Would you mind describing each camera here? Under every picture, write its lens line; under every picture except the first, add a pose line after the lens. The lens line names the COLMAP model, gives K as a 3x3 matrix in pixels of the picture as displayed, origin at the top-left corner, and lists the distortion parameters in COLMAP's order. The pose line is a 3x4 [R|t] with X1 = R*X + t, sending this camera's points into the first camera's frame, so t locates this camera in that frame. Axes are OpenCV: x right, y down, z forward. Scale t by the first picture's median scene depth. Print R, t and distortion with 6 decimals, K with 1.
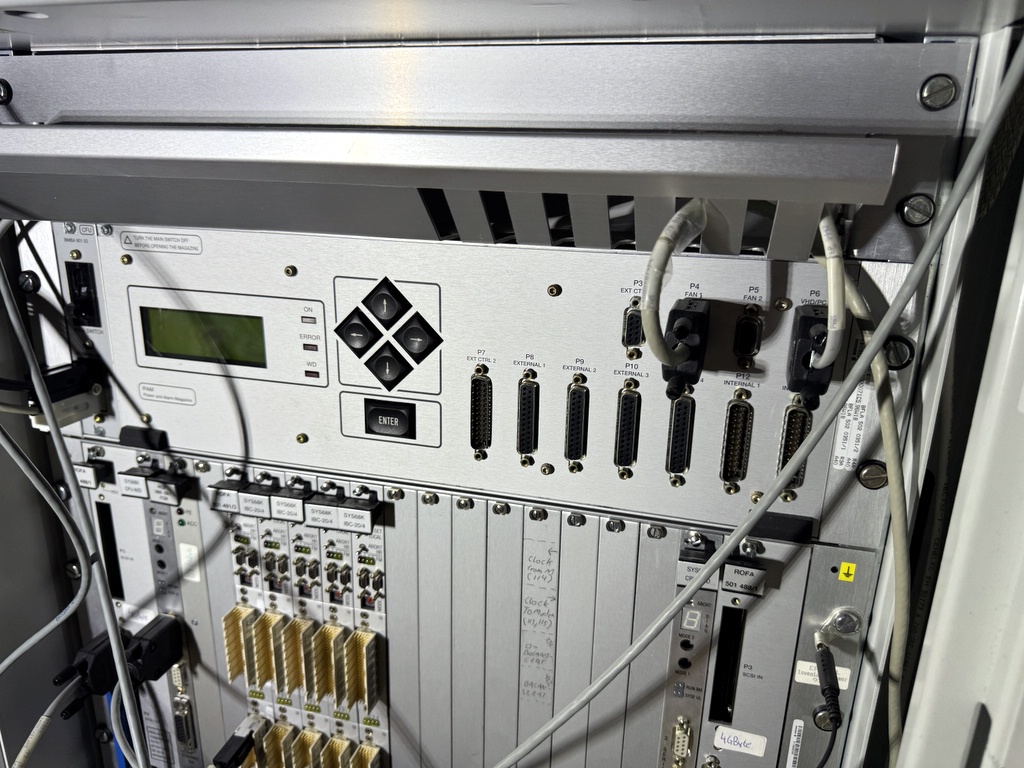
lens RADIAL K [[728.7, 0, 512.0], [0, 728.7, 384.0], [0, 0, 1]] dist [0.139786, -0.315451]
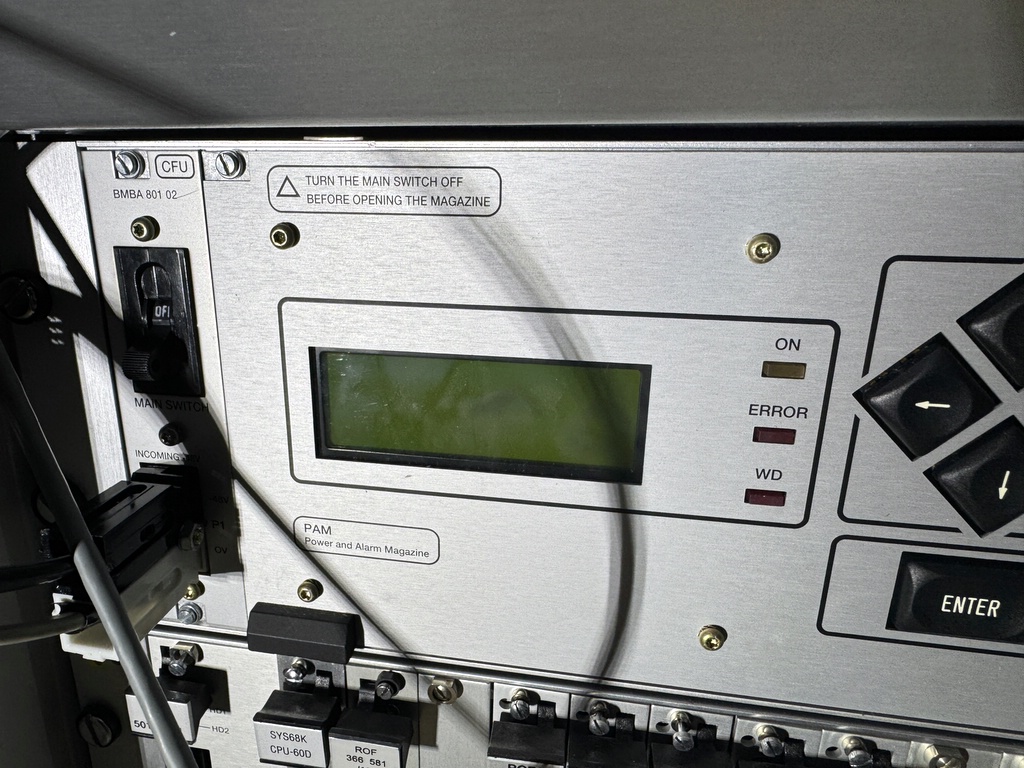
lens RADIAL K [[752.2, 0, 464.7], [0, 752.2, 406.1], [0, 0, 1]] dist [-0.046539, 0.002229]
pose [[0.997372, -0.042565, 0.058633, -0.453807], [0.040610, 0.998592, 0.034130, -0.084423], [-0.060003, -0.031659, 0.997696, 0.577958]]
